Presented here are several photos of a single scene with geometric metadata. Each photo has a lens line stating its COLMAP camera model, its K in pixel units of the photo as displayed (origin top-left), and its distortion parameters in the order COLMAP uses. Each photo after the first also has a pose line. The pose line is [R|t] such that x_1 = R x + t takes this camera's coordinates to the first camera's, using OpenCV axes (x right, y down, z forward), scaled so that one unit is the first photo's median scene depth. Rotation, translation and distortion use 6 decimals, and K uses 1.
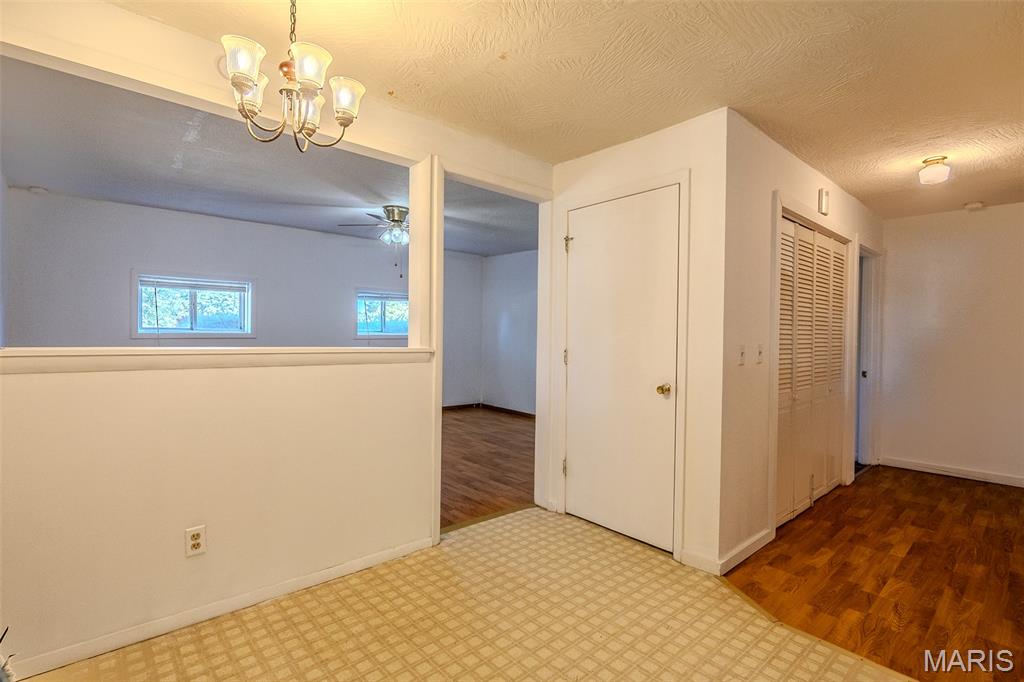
lens RADIAL K [[489.4, 0, 512.2], [0, 489.4, 334.2], [0, 0, 1]] dist [-0.006513, -0.004147]
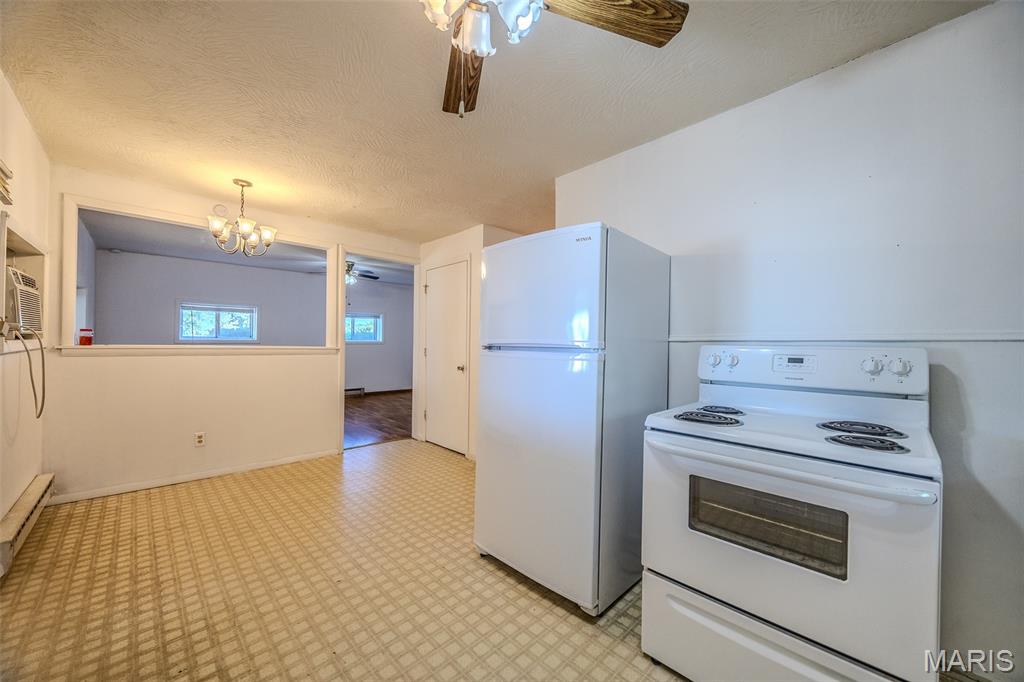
lens RADIAL K [[389.5, 0, 520.8], [0, 389.5, 340.9], [0, 0, 1]] dist [-0.013026, 0.000826]
pose [[0.998934, -0.002613, 0.046078, 0.290894], [0.002432, 0.999989, 0.003996, -0.001086], [-0.046088, -0.003880, 0.998930, -0.319628]]
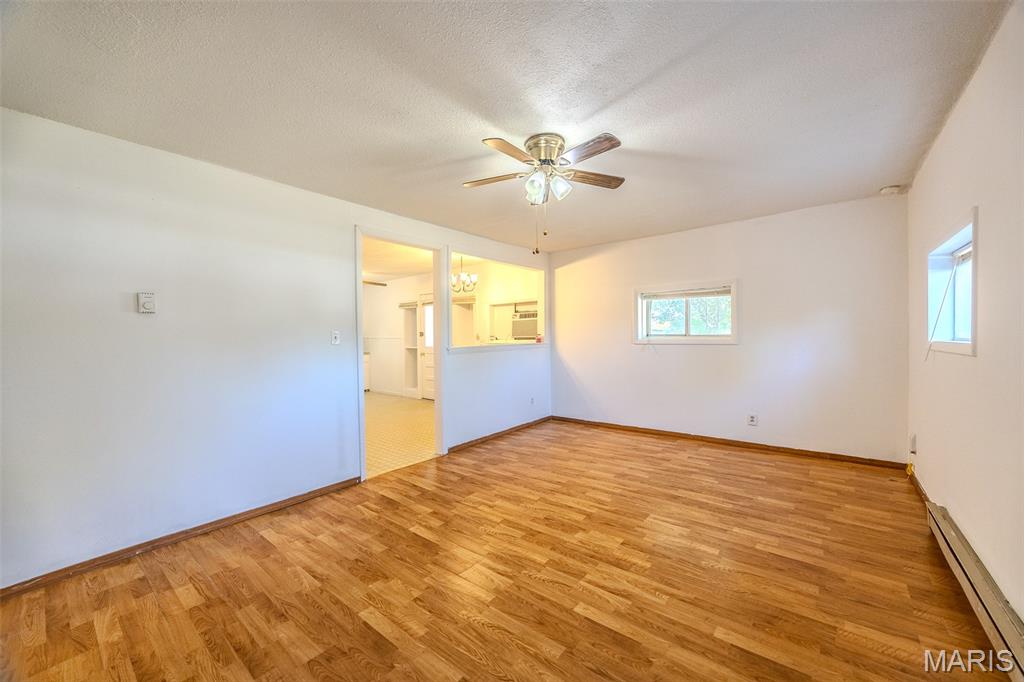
lens RADIAL K [[389.5, 0, 514.1], [0, 389.5, 339.3], [0, 0, 1]] dist [-0.013026, 0.000826]
pose [[-0.985942, -0.003175, -0.167060, -0.121852], [-0.004444, 0.999964, 0.007222, -0.010869], [0.167031, 0.007863, -0.985920, 1.573099]]
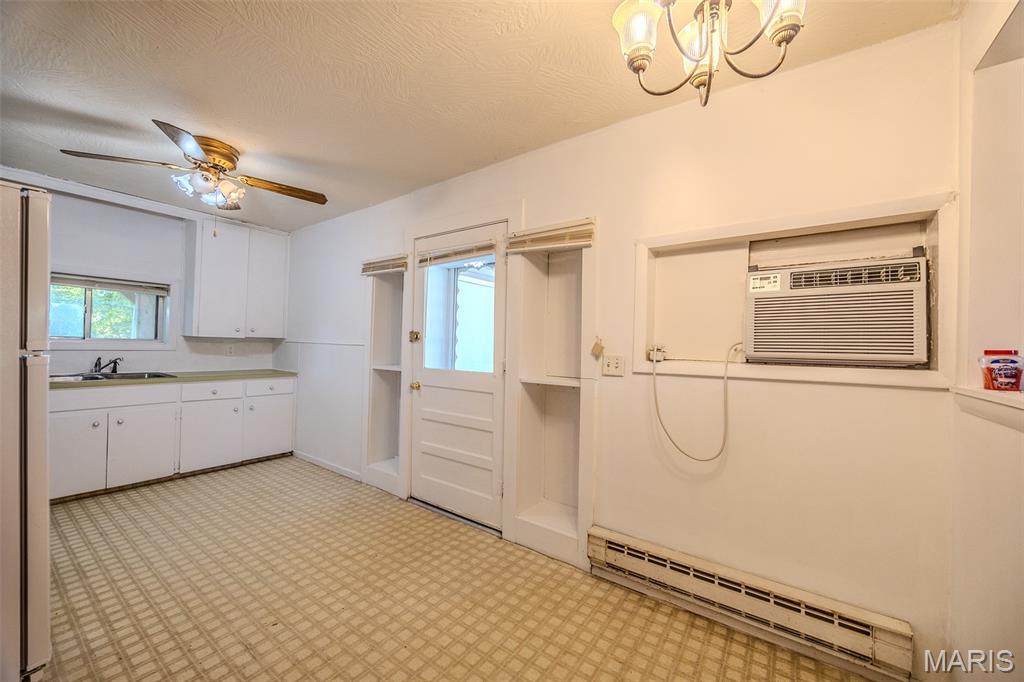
lens RADIAL K [[389.5, 0, 509.4], [0, 389.5, 344.5], [0, 0, 1]] dist [-0.013026, 0.000826]
pose [[-0.976974, -0.041363, -0.209312, -0.029374], [-0.040500, 0.999144, -0.008407, -0.007306], [0.209481, 0.000264, -0.977813, 0.542879]]
